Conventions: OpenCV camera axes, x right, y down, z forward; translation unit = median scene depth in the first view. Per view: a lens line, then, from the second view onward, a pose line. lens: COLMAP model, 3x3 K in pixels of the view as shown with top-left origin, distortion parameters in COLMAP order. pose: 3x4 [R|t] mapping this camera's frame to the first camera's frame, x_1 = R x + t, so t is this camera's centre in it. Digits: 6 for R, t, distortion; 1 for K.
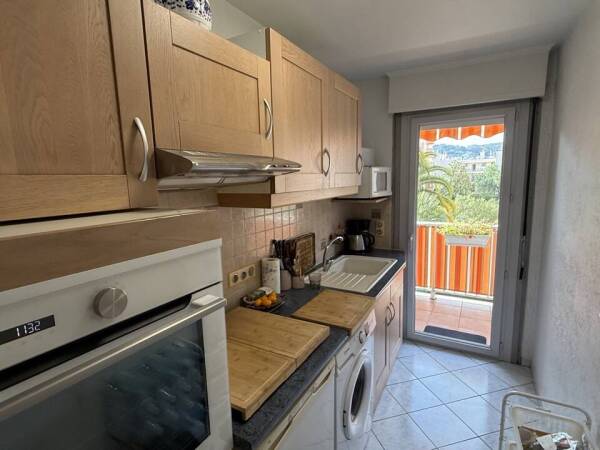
lens RADIAL K [[318.5, 0, 299.1], [0, 318.5, 224.2], [0, 0, 1]] dist [-0.003377, -0.000603]
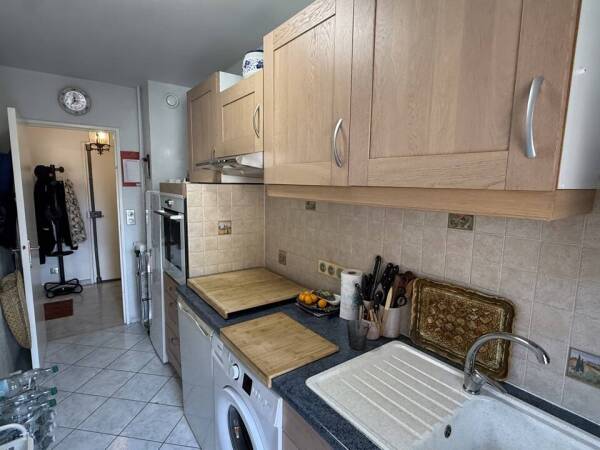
lens RADIAL K [[318.5, 0, 298.6], [0, 318.5, 224.6], [0, 0, 1]] dist [-0.003377, -0.000603]
pose [[-0.414484, 0.139767, -0.899260, 0.735810], [-0.137464, 0.967183, 0.213683, -0.172679], [0.899615, 0.212184, -0.381669, 1.274295]]
